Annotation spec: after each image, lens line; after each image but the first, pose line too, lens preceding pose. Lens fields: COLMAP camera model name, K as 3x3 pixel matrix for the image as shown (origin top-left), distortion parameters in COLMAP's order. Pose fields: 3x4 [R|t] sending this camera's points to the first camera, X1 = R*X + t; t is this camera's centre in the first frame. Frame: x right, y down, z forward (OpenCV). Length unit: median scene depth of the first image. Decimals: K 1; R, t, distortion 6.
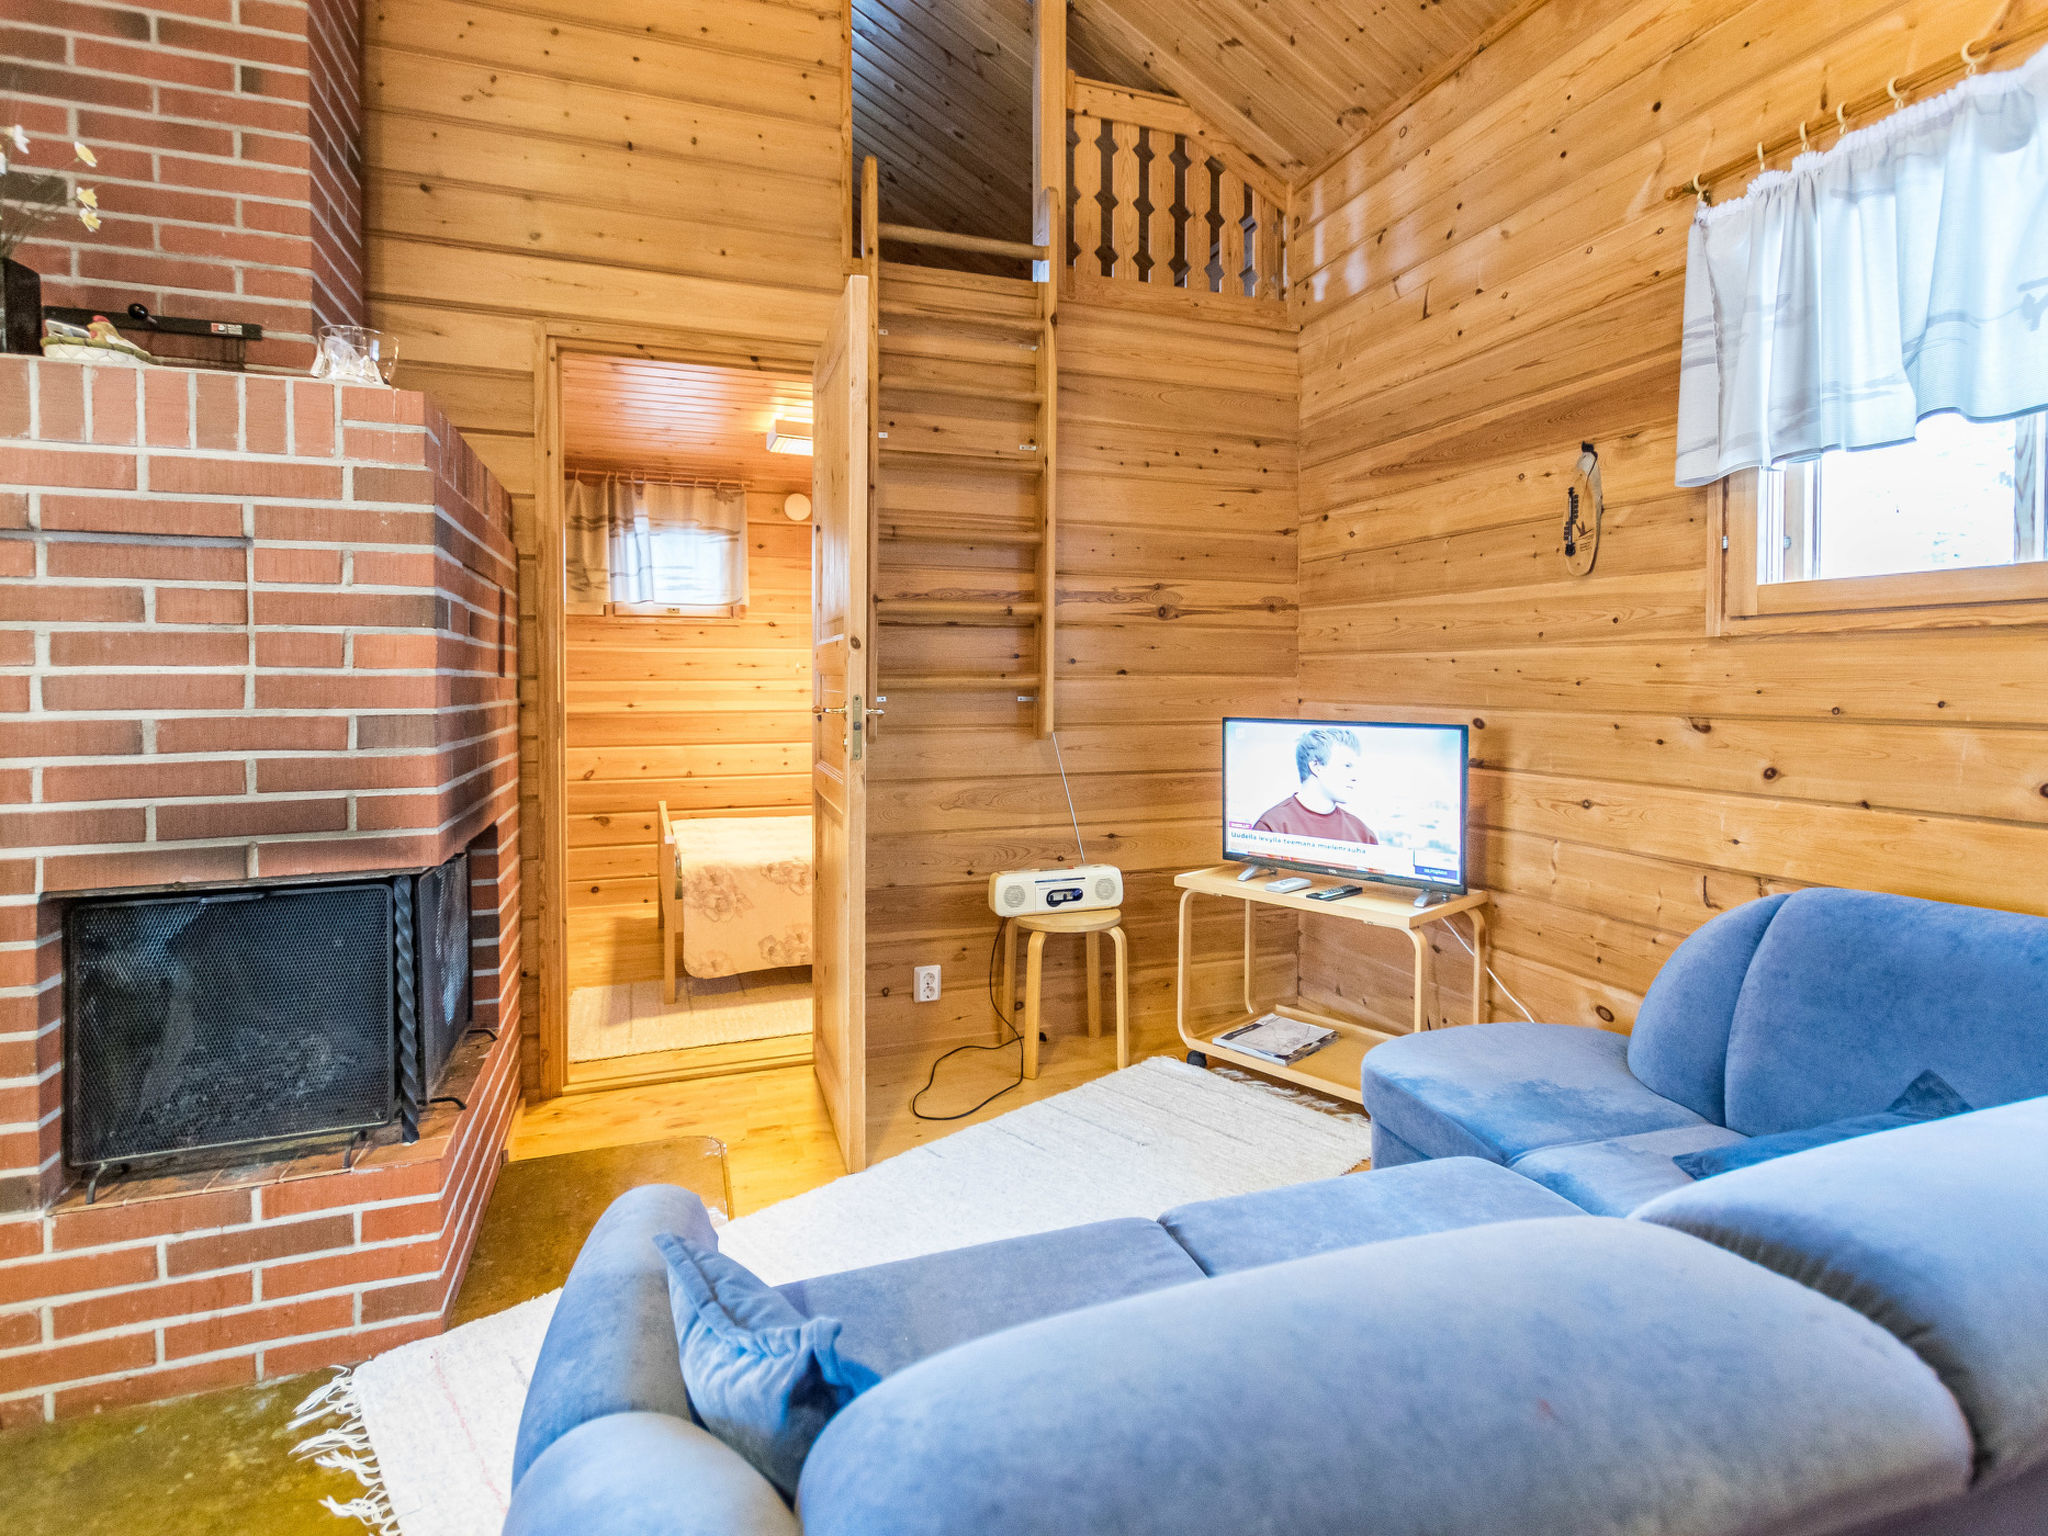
lens RADIAL K [[1011.1, 0, 1019.5], [0, 1011.1, 683.1], [0, 0, 1]] dist [0.000643, -0.001242]
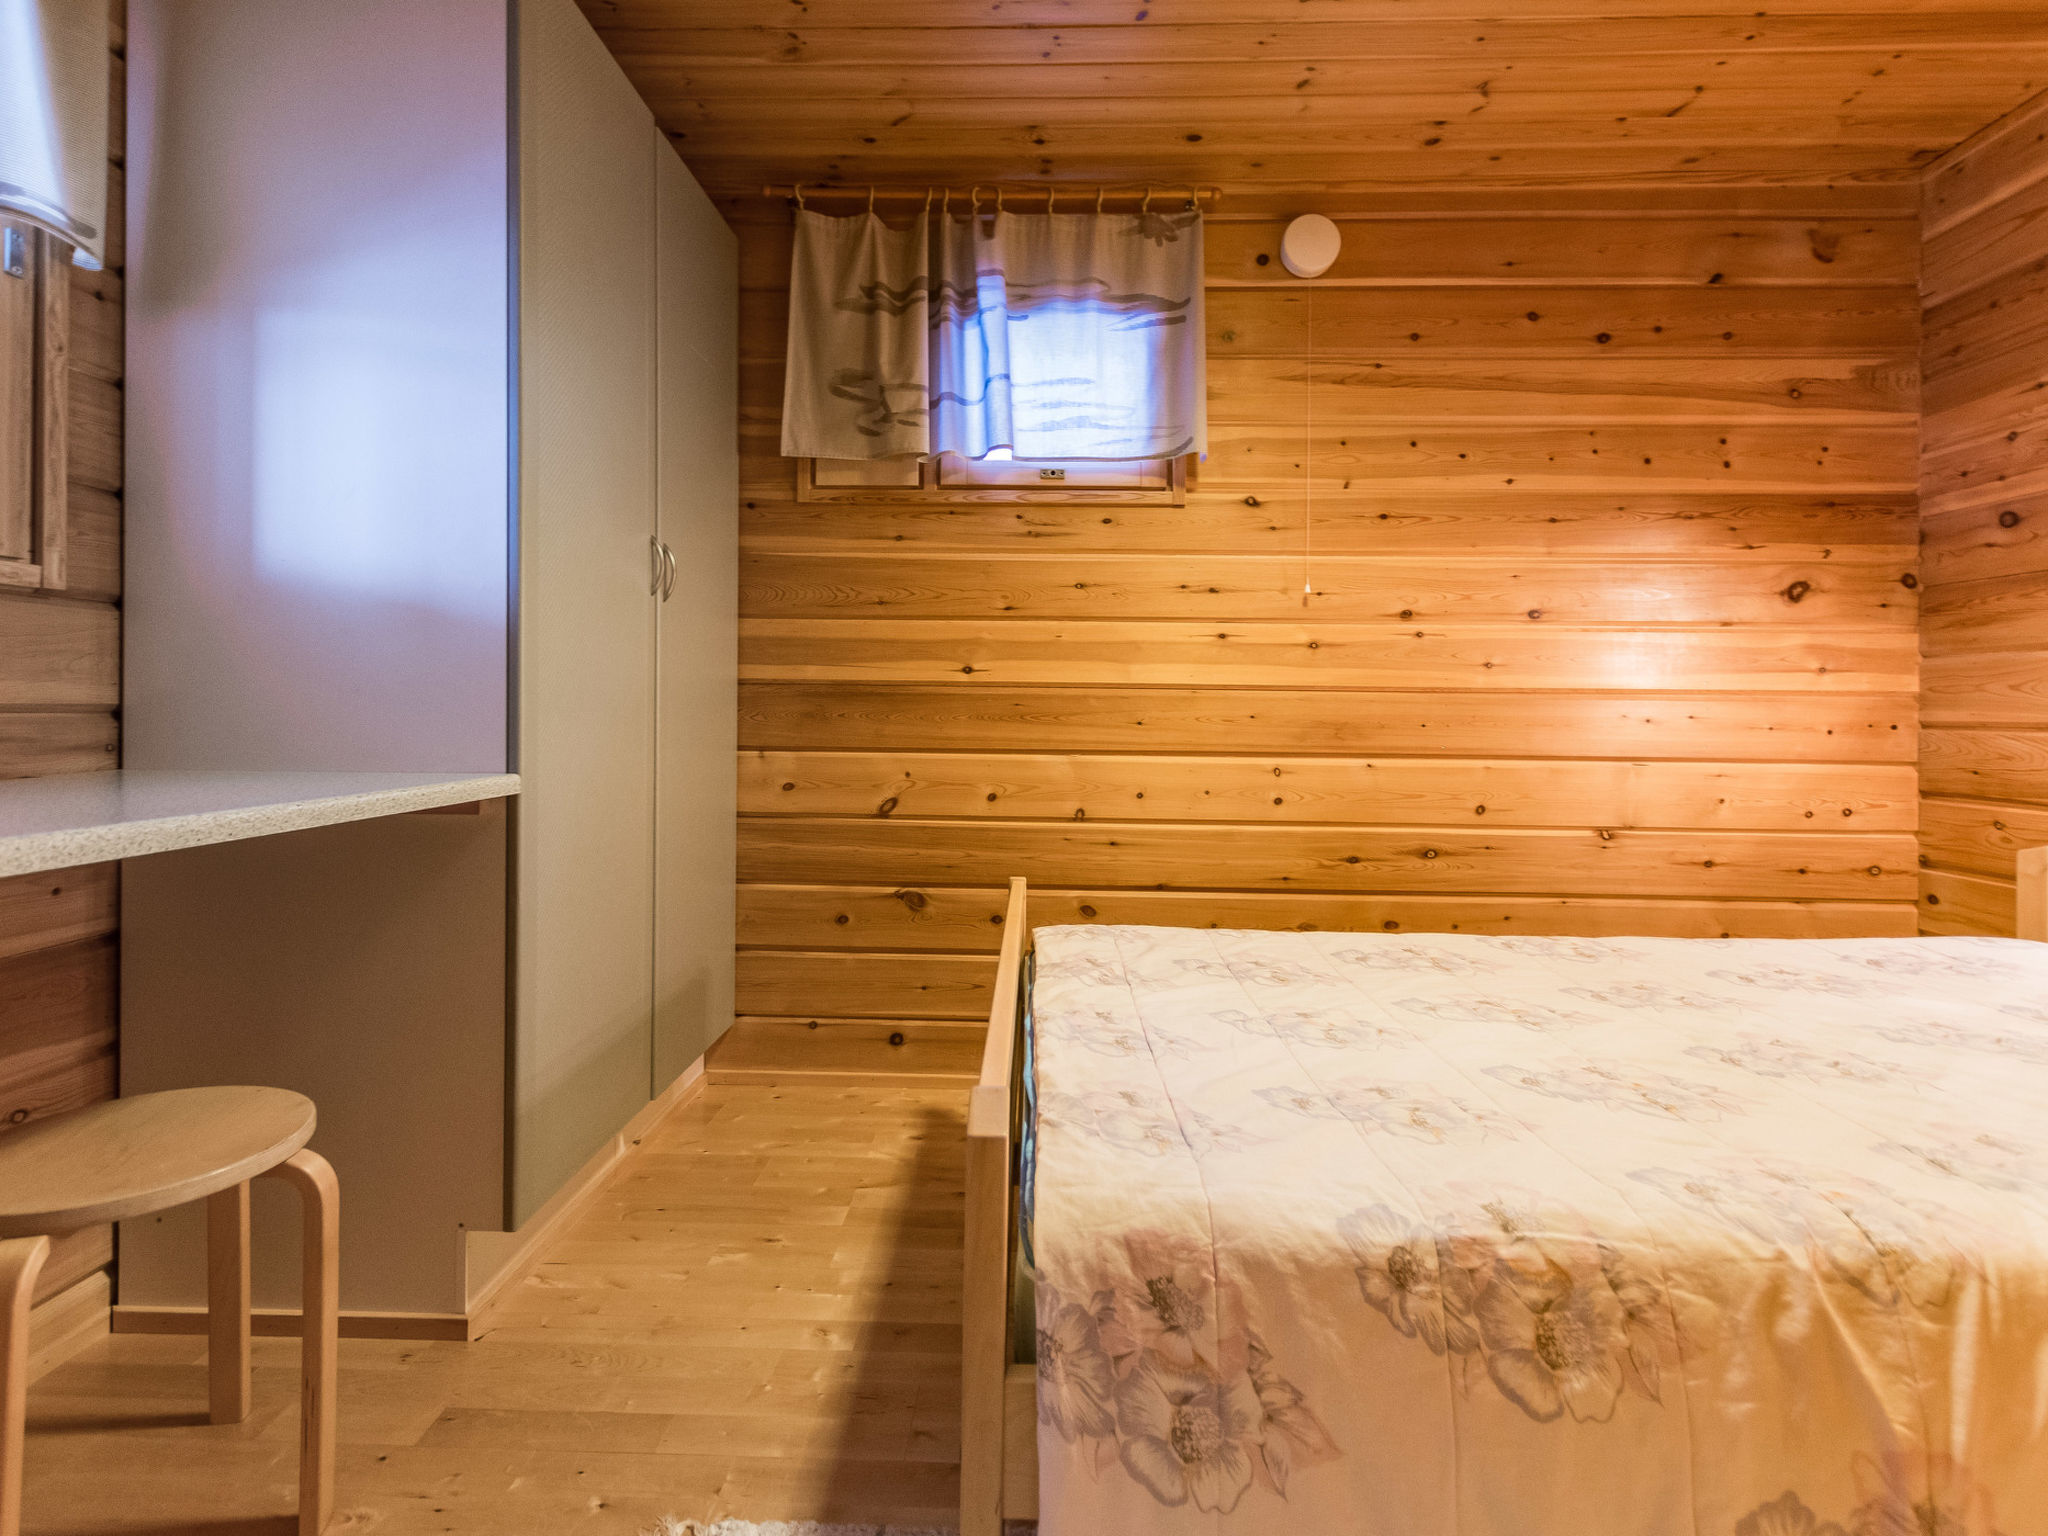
lens RADIAL K [[1011.1, 0, 1010.2], [0, 1011.1, 705.5], [0, 0, 1]] dist [0.000643, -0.001242]
pose [[0.924362, 0.007966, -0.381432, -0.180205], [-0.011467, 0.999910, -0.006906, 0.043330], [0.381343, 0.010758, 0.924371, 0.560887]]
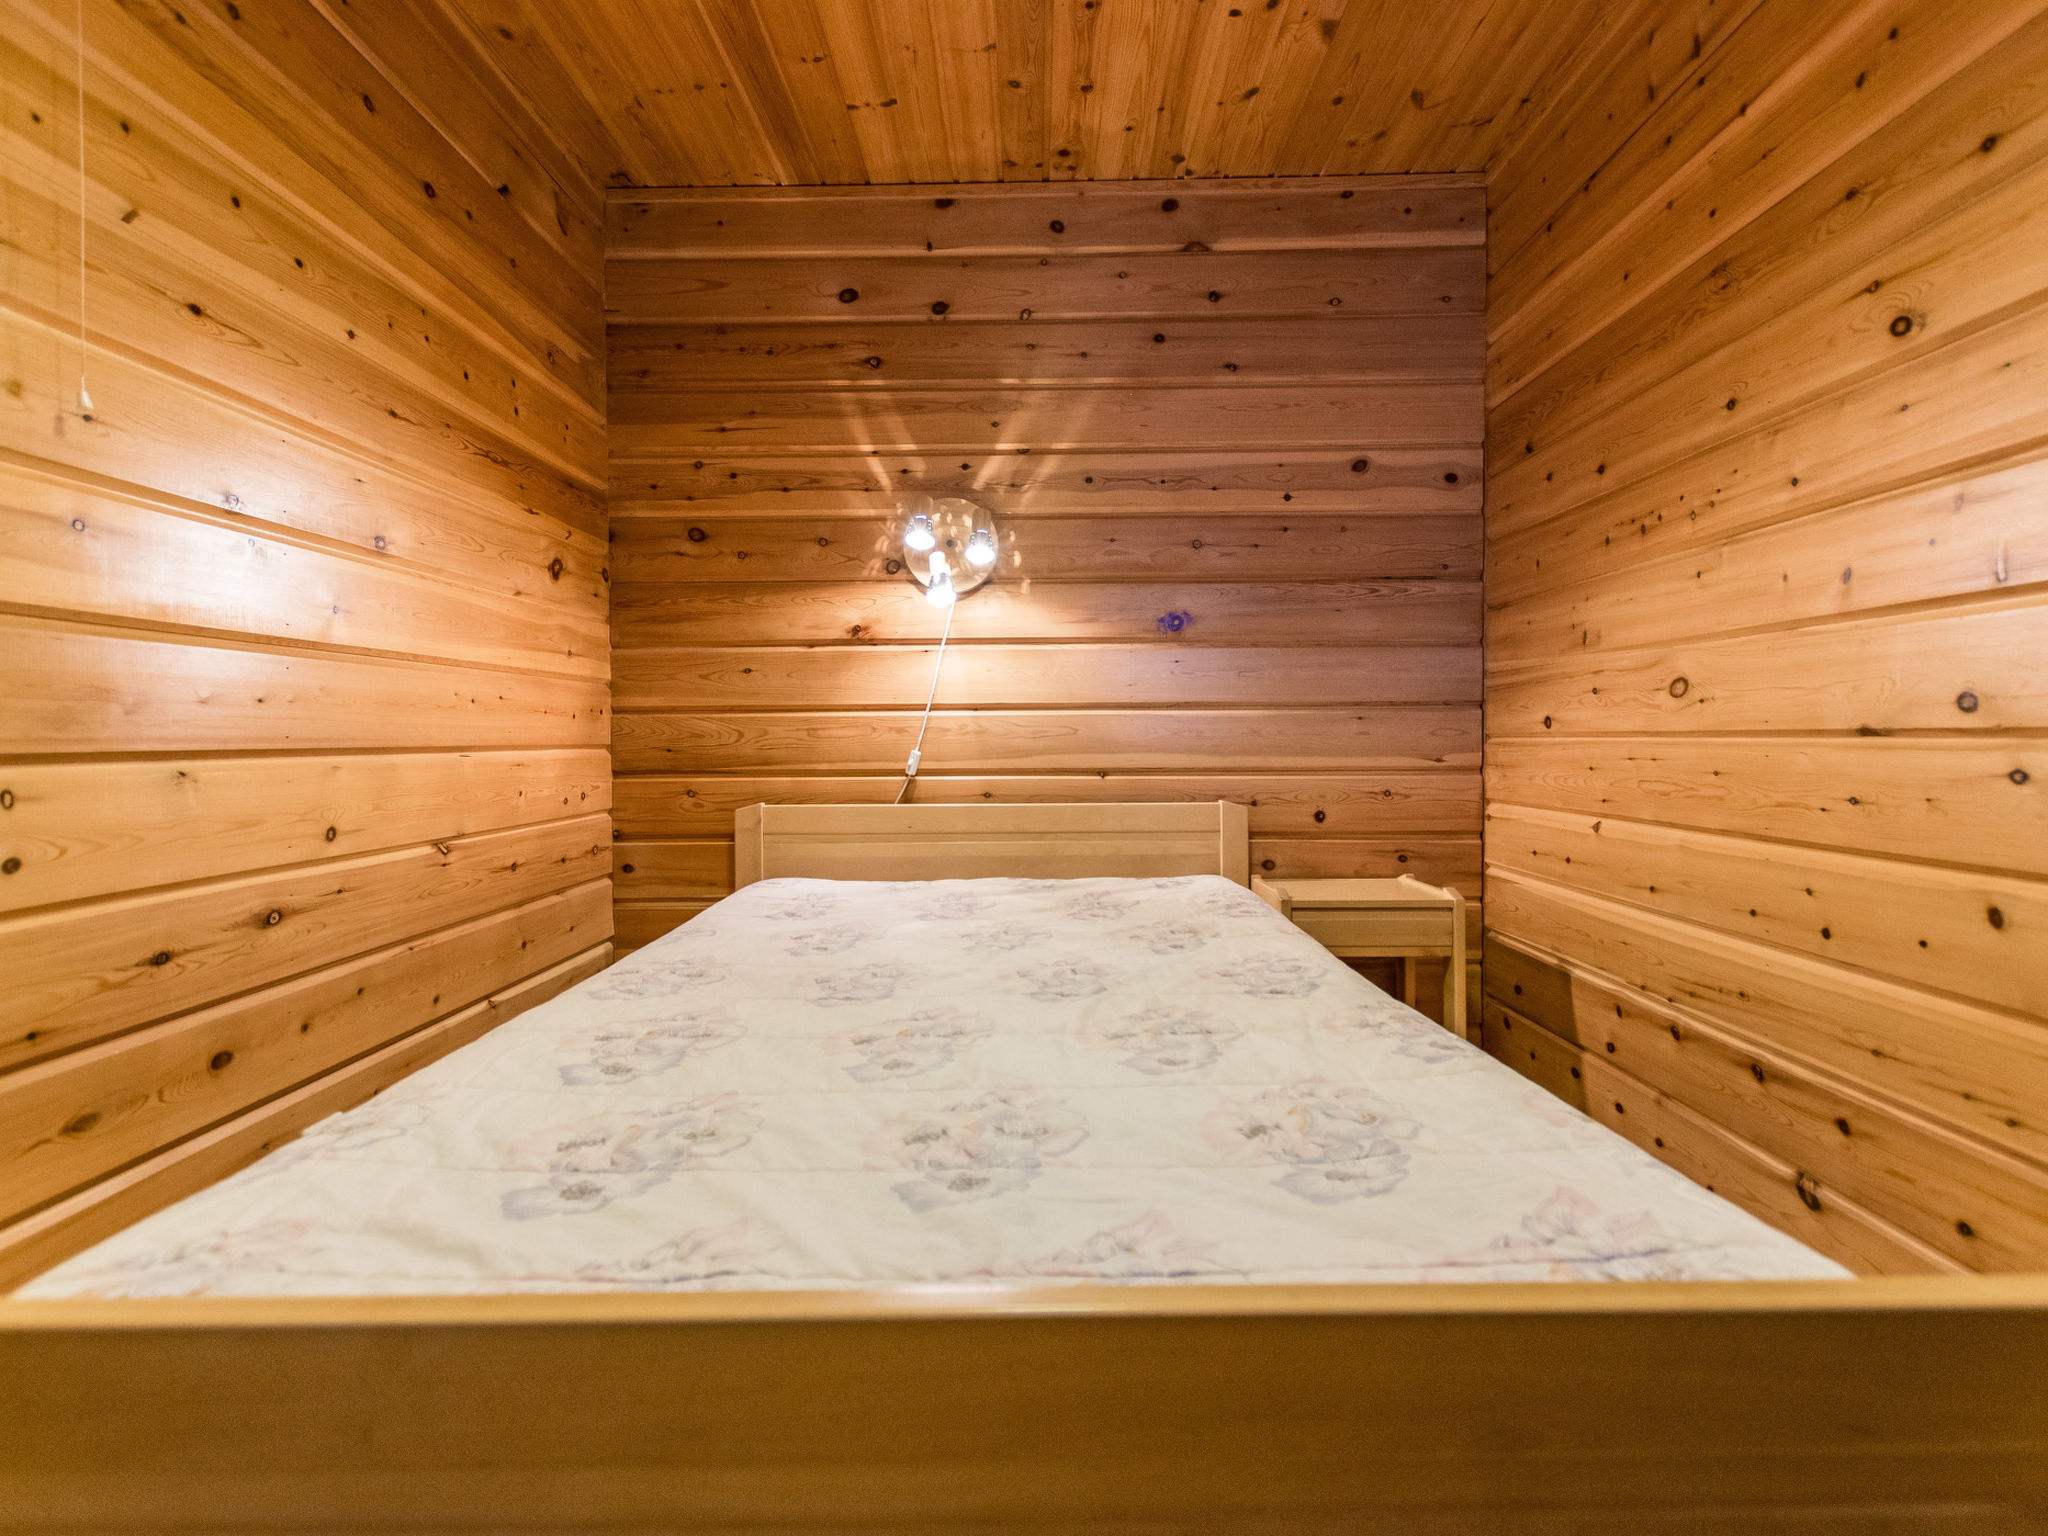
lens RADIAL K [[1011.1, 0, 1024.3], [0, 1011.1, 751.1], [0, 0, 1]] dist [0.000643, -0.001242]
pose [[0.346110, -0.016878, 0.938042, -0.373544], [0.008796, 0.999853, 0.014744, 0.059118], [-0.938153, 0.003148, 0.346208, 0.787147]]
